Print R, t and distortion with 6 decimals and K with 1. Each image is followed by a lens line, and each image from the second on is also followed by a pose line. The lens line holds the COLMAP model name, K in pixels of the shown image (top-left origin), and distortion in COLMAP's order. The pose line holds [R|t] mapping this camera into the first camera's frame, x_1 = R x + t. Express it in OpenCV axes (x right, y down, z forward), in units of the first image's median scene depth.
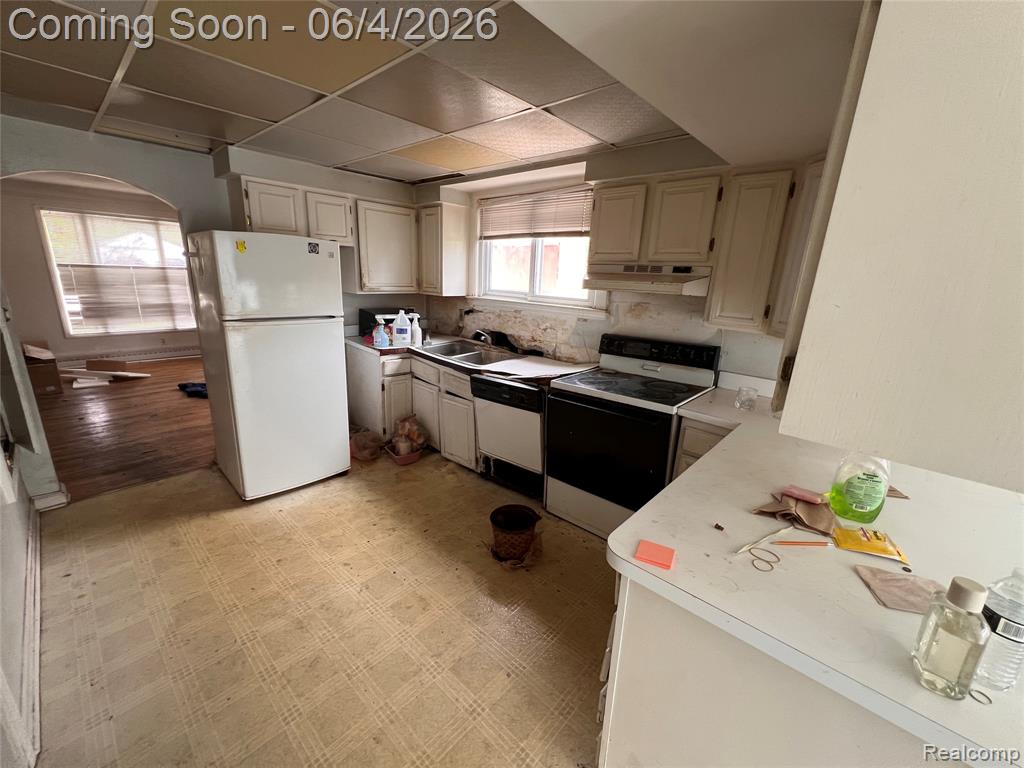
lens RADIAL K [[410.8, 0, 509.6], [0, 410.8, 382.5], [0, 0, 1]] dist [-0.013919, -0.000370]
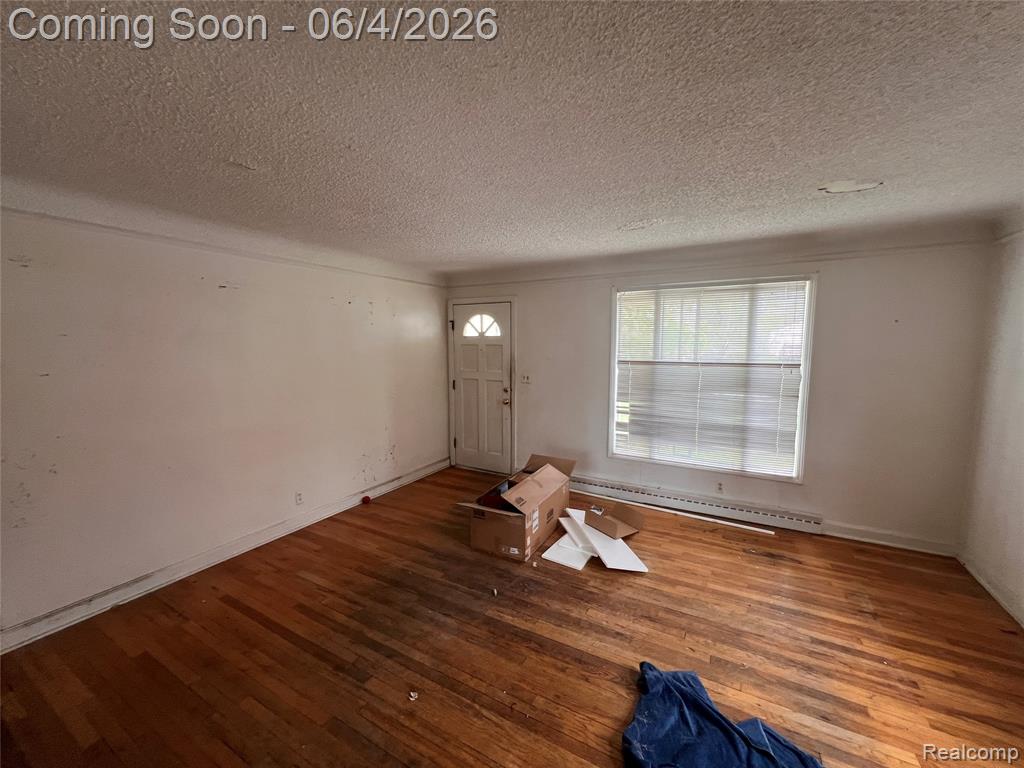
lens RADIAL K [[410.8, 0, 512.2], [0, 410.8, 391.8], [0, 0, 1]] dist [-0.013919, -0.000370]
pose [[0.215996, 0.066020, -0.974160, -0.395085], [-0.240115, 0.970663, 0.012544, -0.186962], [0.946409, 0.231201, 0.225511, 0.613800]]
